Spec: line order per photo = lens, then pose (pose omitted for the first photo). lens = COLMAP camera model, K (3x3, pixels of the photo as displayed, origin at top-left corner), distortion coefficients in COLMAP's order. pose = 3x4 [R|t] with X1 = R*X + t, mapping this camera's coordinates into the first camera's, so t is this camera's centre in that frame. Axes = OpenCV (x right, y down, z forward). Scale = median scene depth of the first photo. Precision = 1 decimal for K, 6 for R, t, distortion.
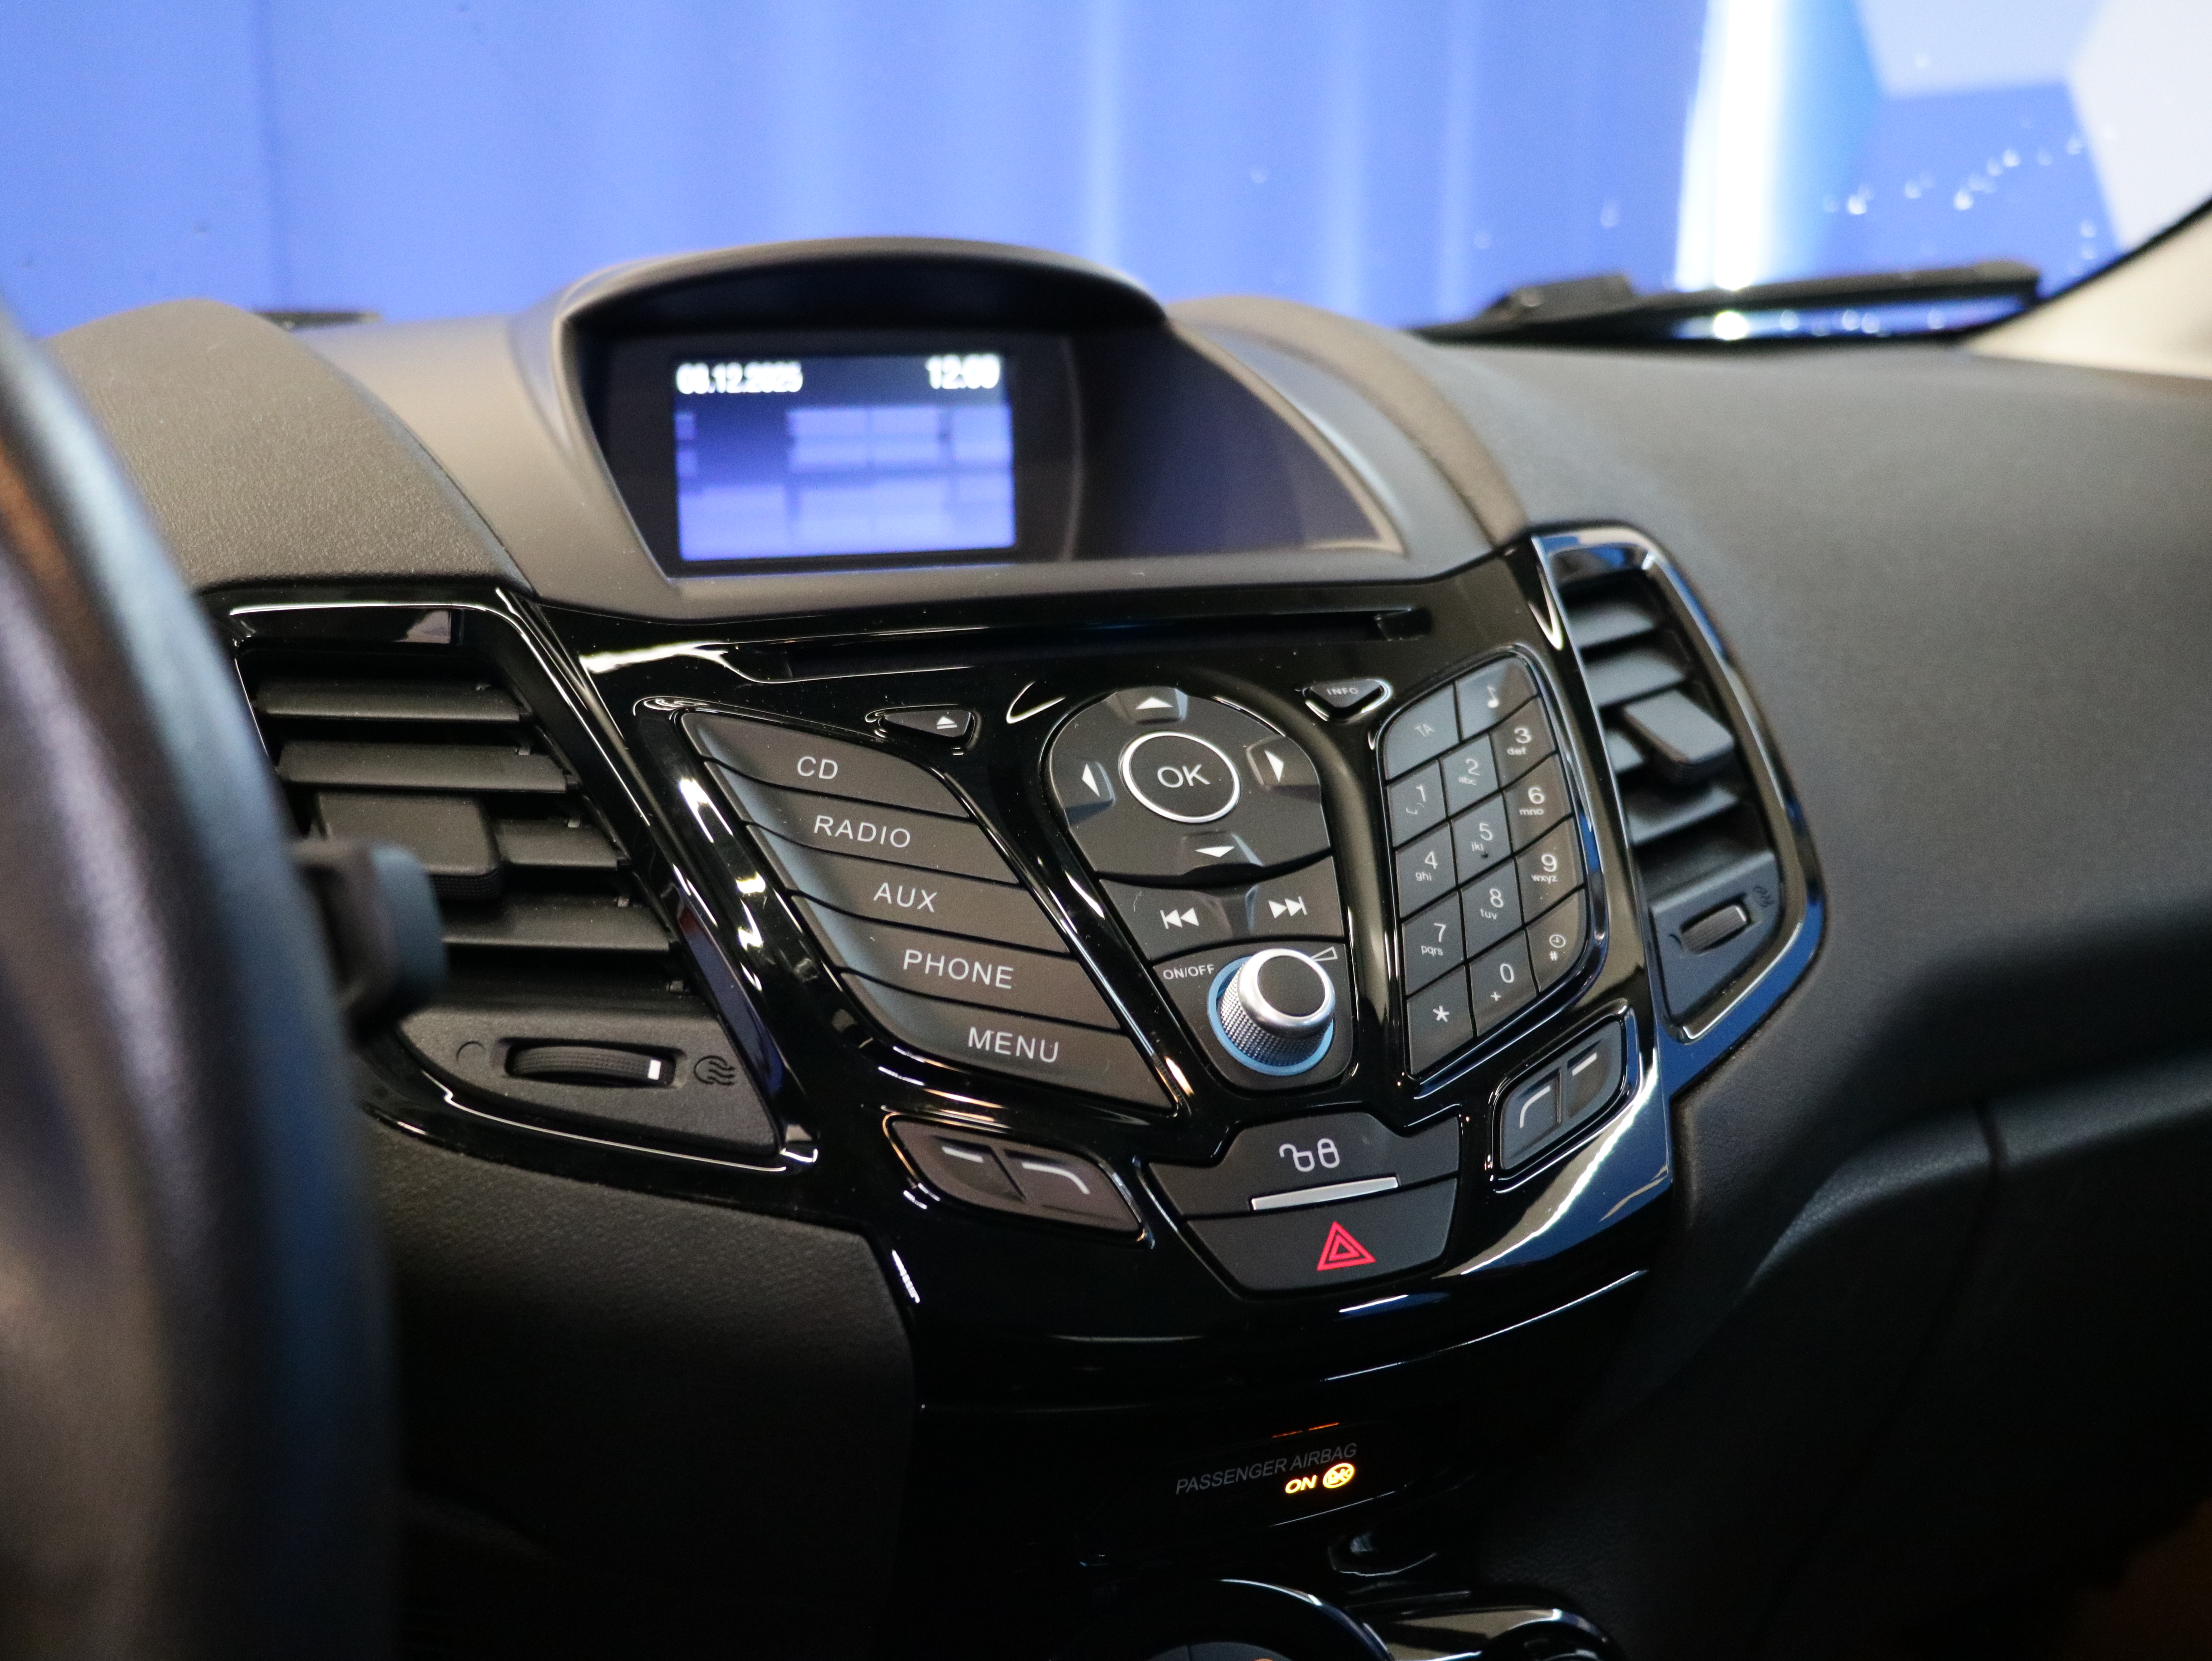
lens RADIAL K [[2394.5, 0, 1120.3], [0, 2394.5, 811.9], [0, 0, 1]] dist [-0.030612, 0.000000]
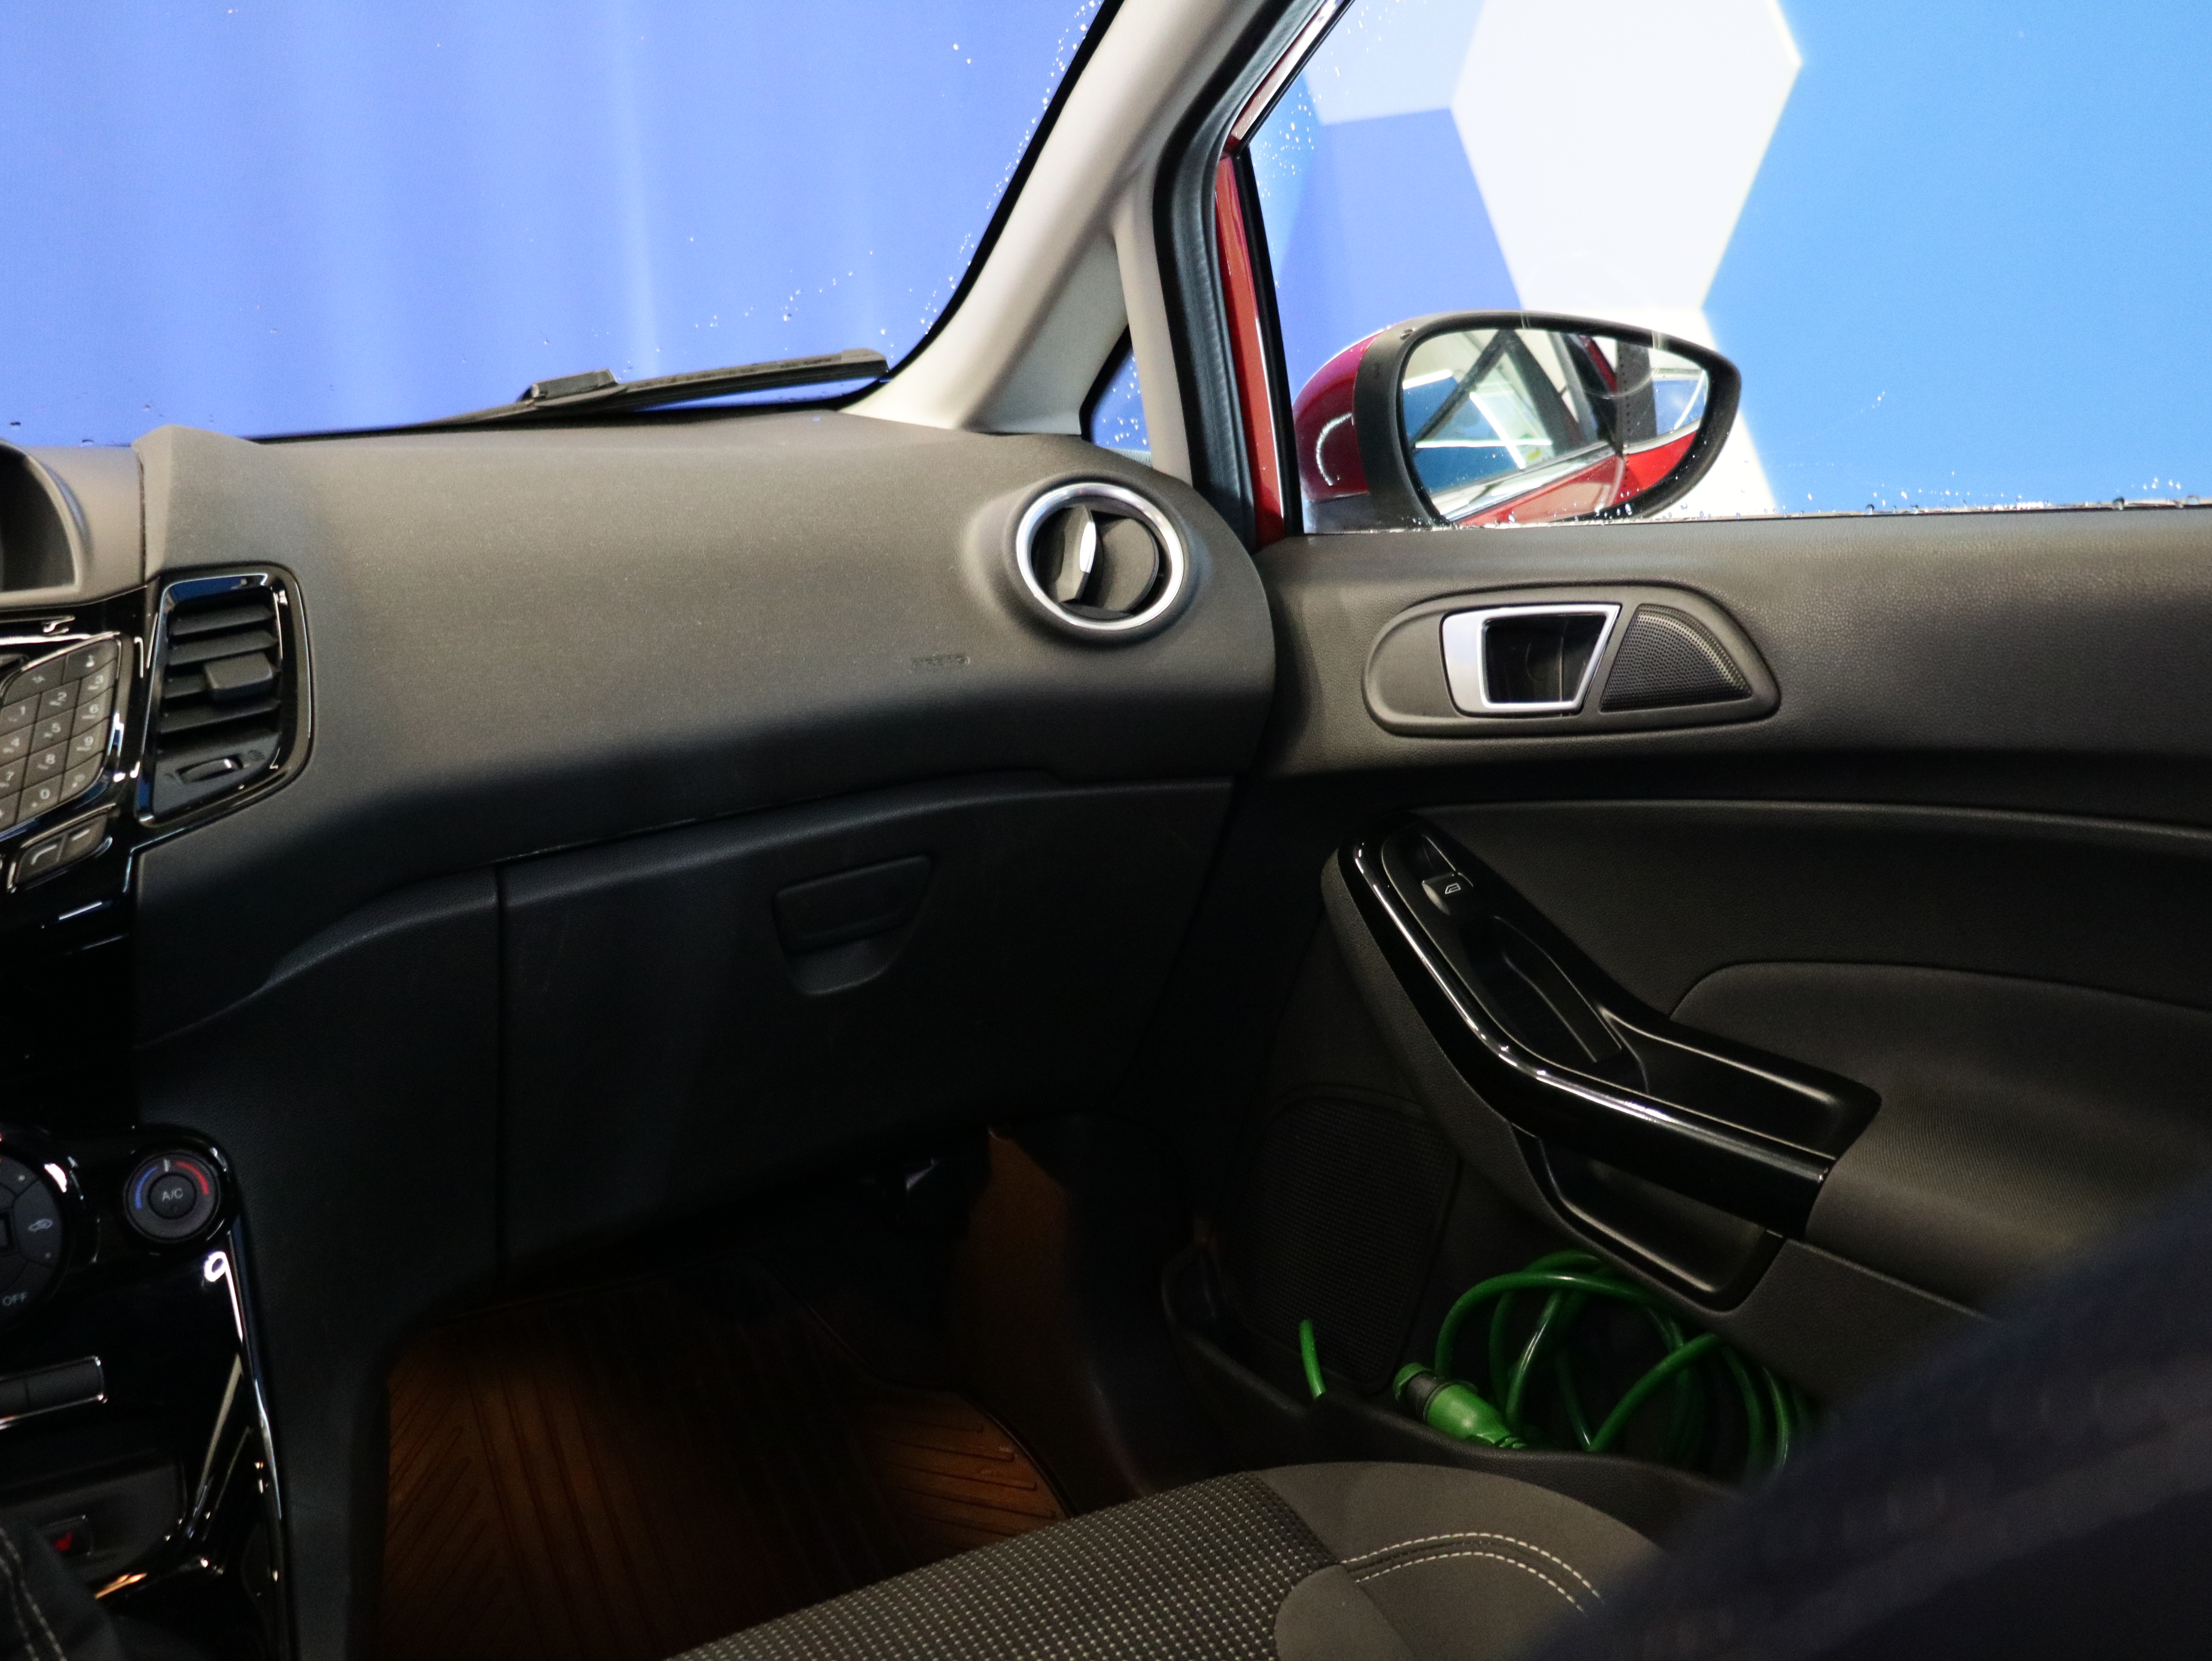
lens RADIAL K [[2320.0, 0, 1094.4], [0, 2320.0, 842.1], [0, 0, 1]] dist [-0.018802, 0.000000]
pose [[0.992599, -0.067502, 0.100952, 0.836937], [0.065945, 0.997648, 0.018681, 0.128431], [-0.101975, -0.011885, 0.994716, -1.044457]]
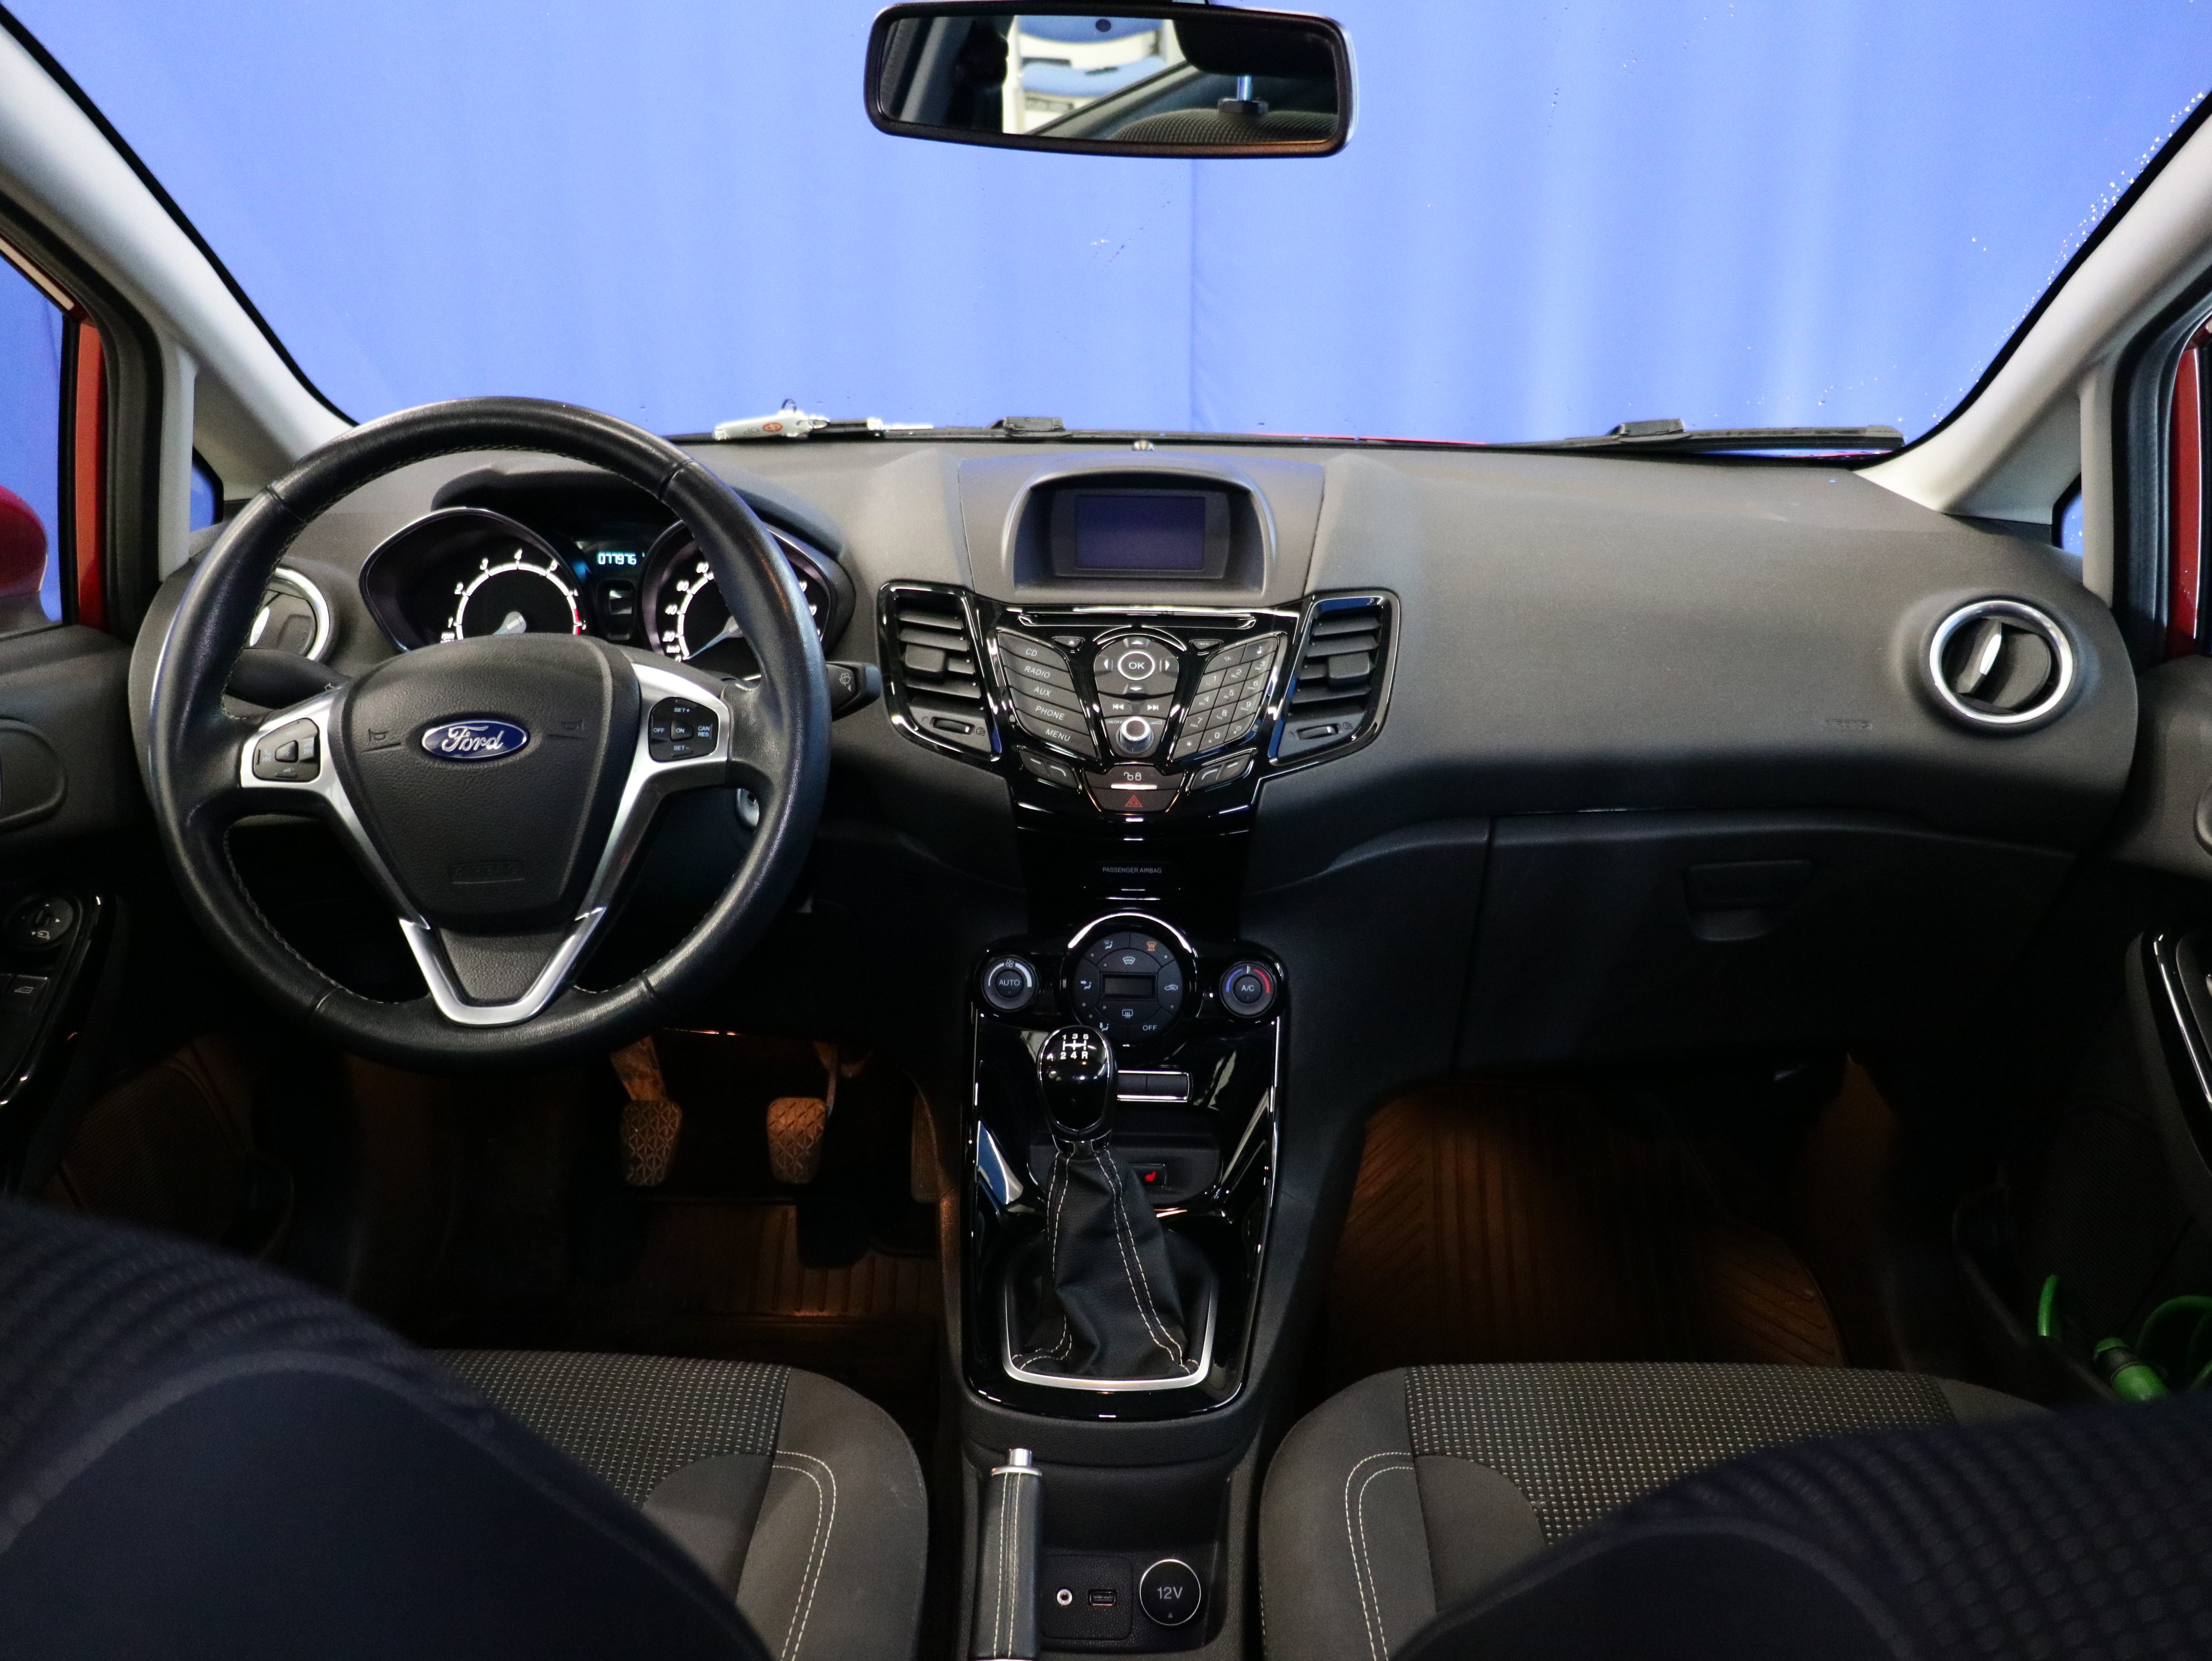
lens RADIAL K [[1963.6, 0, 1094.1], [0, 1963.6, 828.6], [0, 0, 1]] dist [-0.032029, 0.033821]
pose [[0.912161, 0.138943, -0.385561, 1.054150], [-0.098761, 0.987575, 0.122239, -0.118590], [0.397754, -0.073423, 0.914549, -1.540988]]
